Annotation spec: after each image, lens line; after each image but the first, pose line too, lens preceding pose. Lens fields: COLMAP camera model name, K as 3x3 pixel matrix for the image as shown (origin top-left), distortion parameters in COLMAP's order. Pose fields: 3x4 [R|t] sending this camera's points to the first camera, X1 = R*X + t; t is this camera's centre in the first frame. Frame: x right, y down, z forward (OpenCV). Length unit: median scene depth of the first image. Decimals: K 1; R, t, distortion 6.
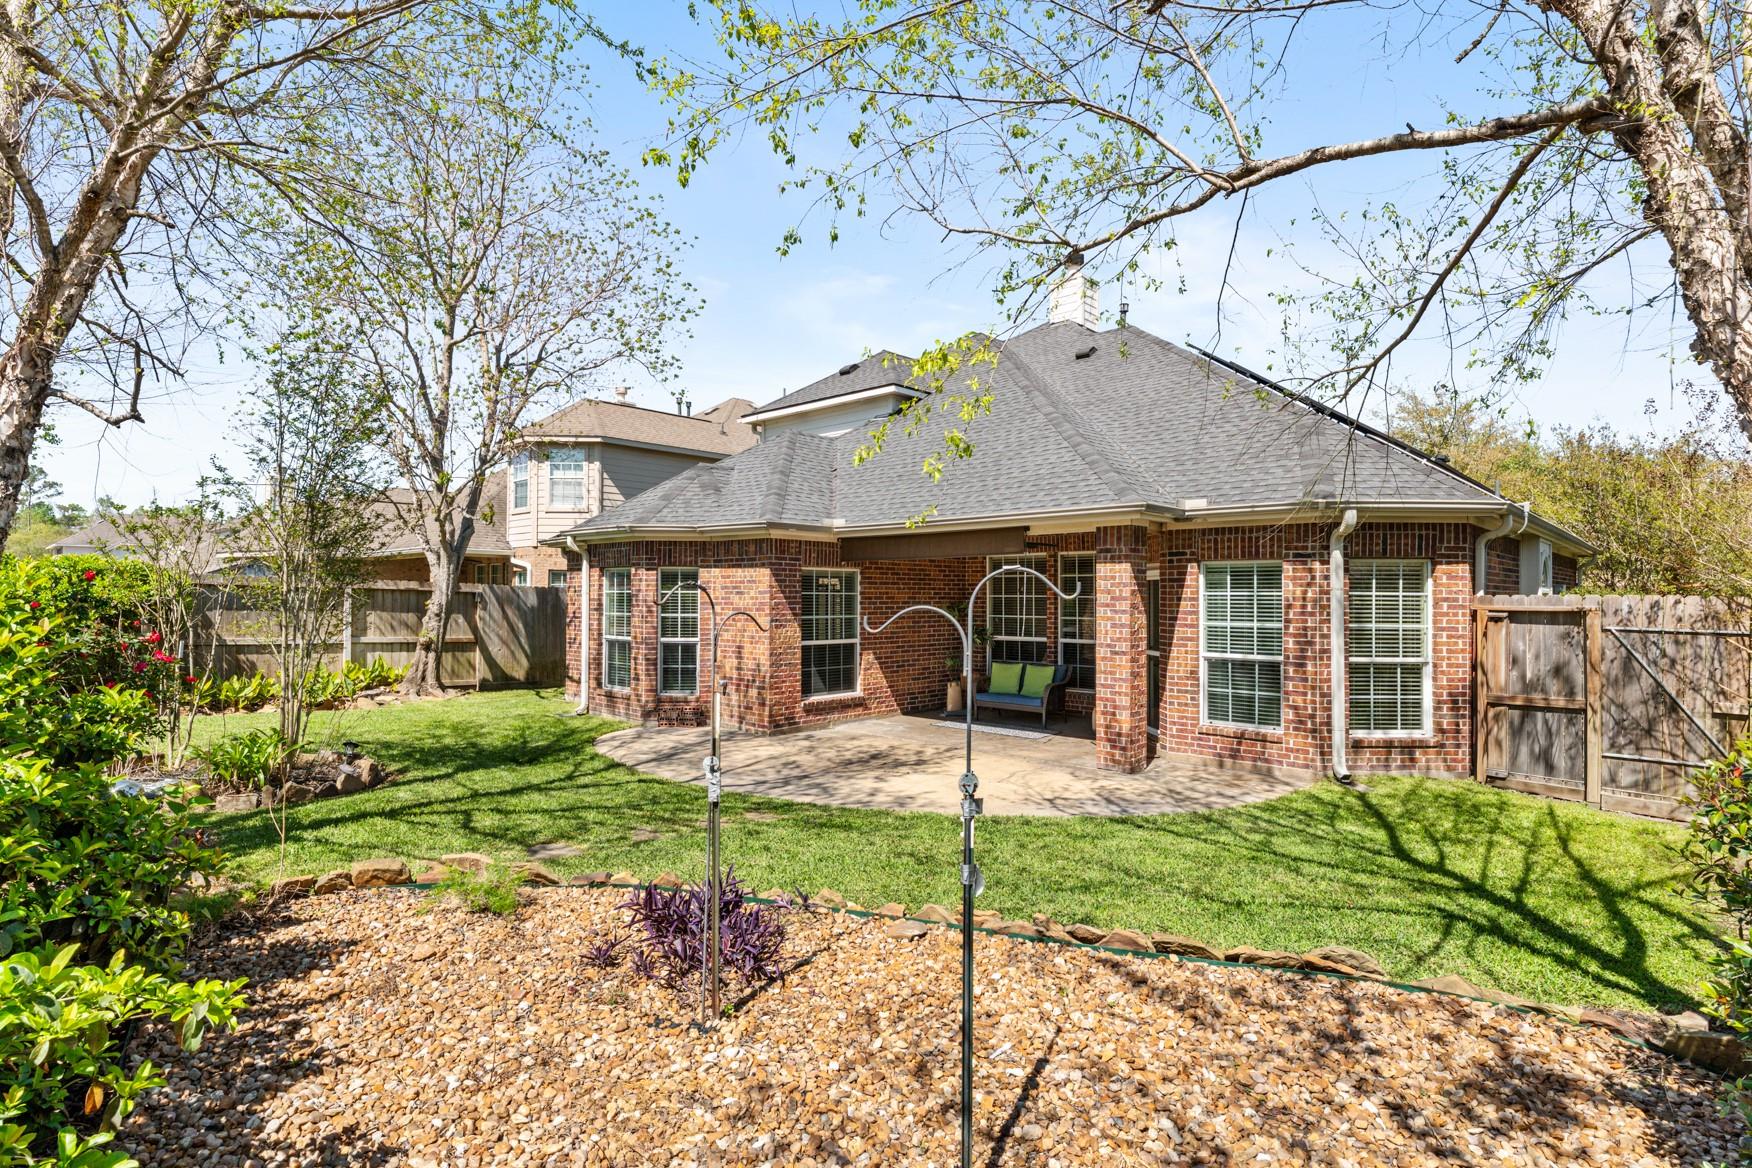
lens RADIAL K [[882.4, 0, 864.1], [0, 882.4, 584.7], [0, 0, 1]] dist [0.001525, -0.000932]
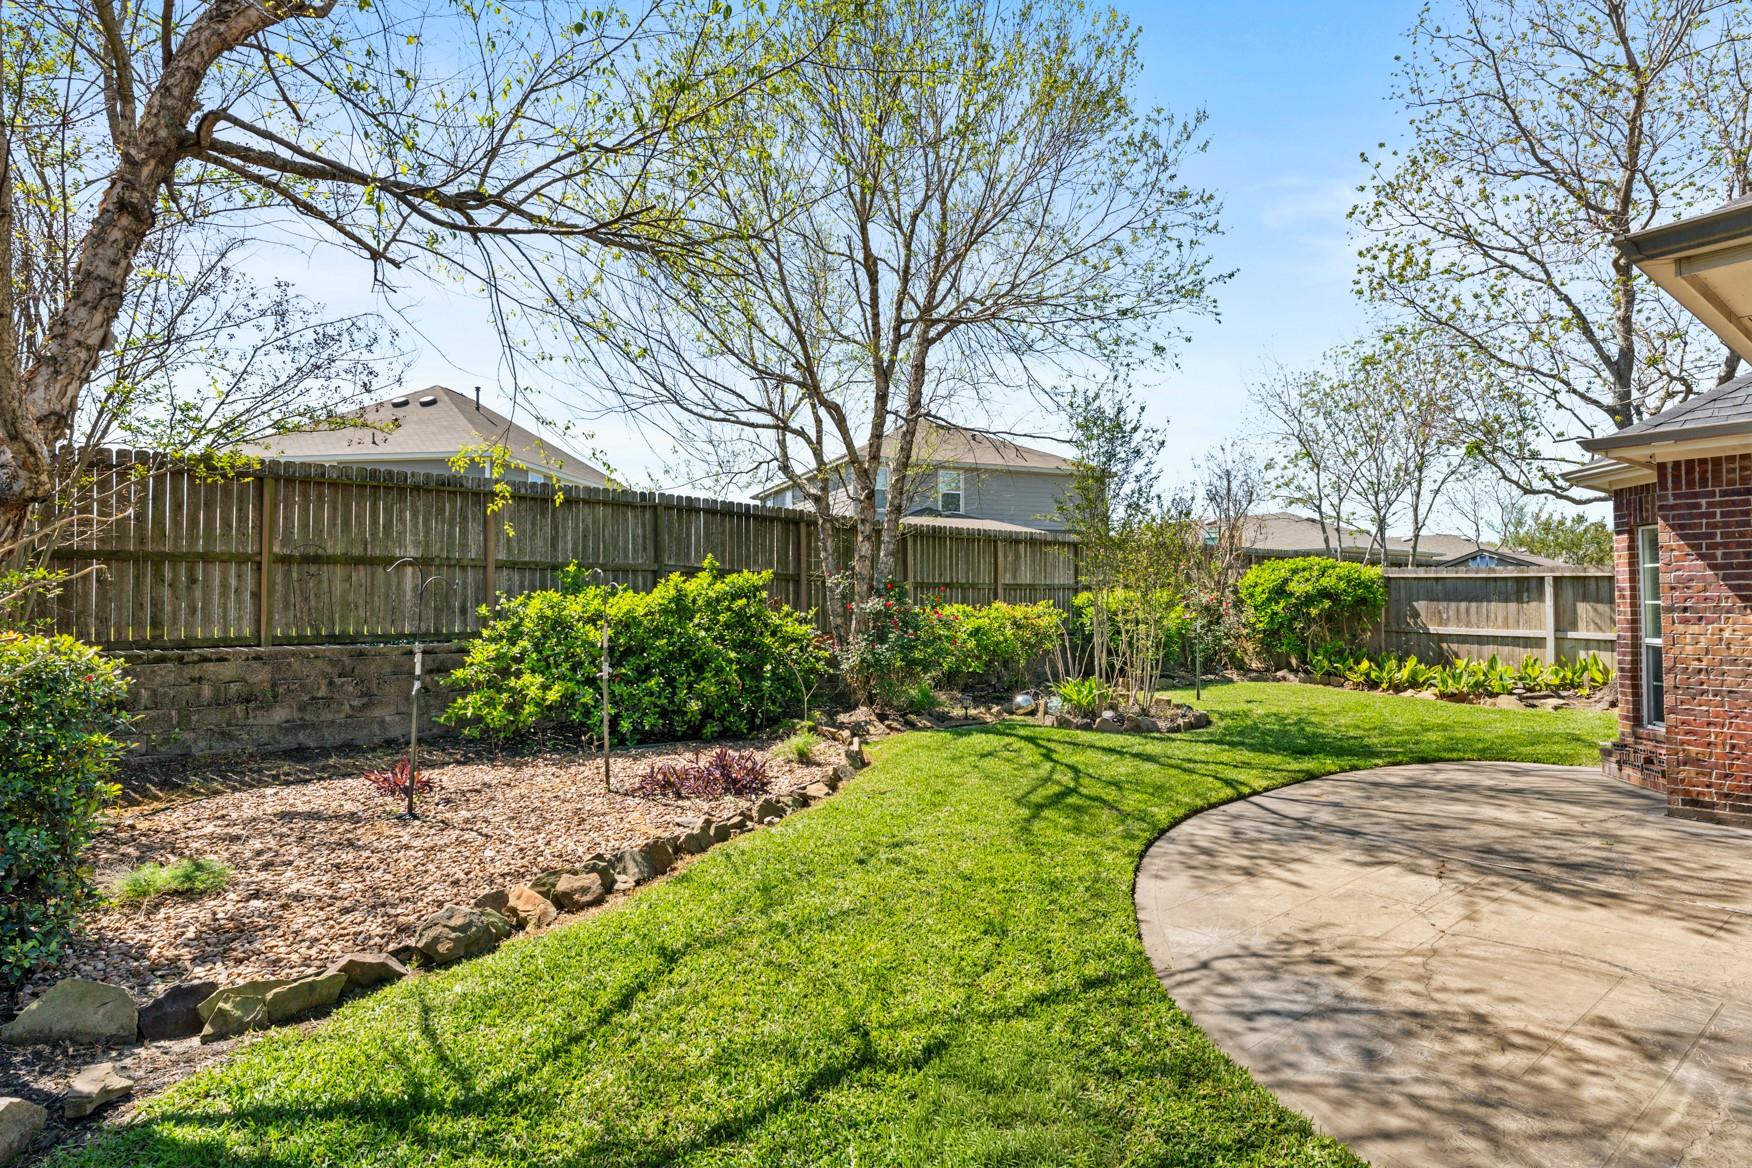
lens RADIAL K [[882.4, 0, 879.2], [0, 882.4, 591.6], [0, 0, 1]] dist [0.001525, -0.000932]
pose [[-0.144738, -0.016754, -0.989328, 0.497778], [0.018090, 0.999645, -0.019575, 0.029819], [0.989305, -0.020730, -0.144384, 0.560466]]
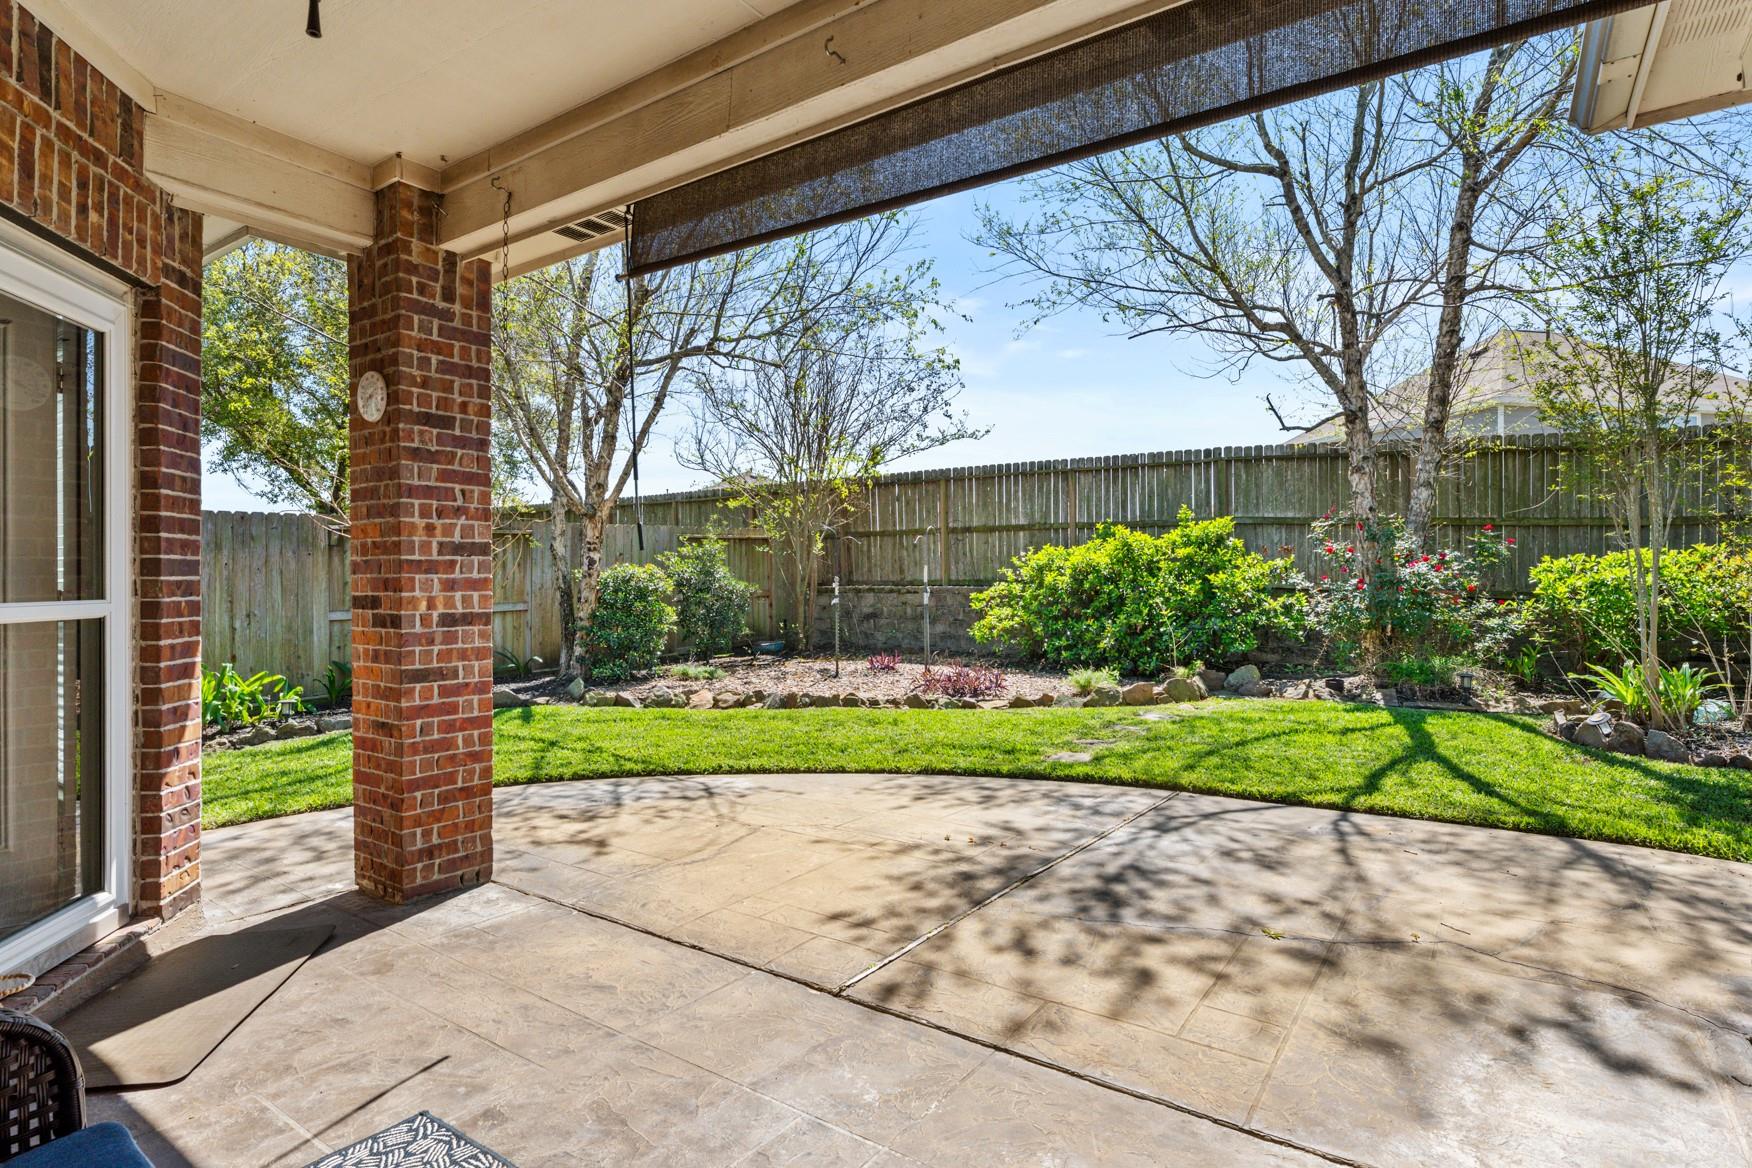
lens RADIAL K [[882.4, 0, 834.2], [0, 882.4, 579.0], [0, 0, 1]] dist [0.001525, -0.000932]
pose [[-0.989791, -0.002327, -0.142506, 0.133604], [-0.000043, 0.999872, -0.016030, 0.063318], [0.142525, -0.015861, -0.989664, 1.121350]]
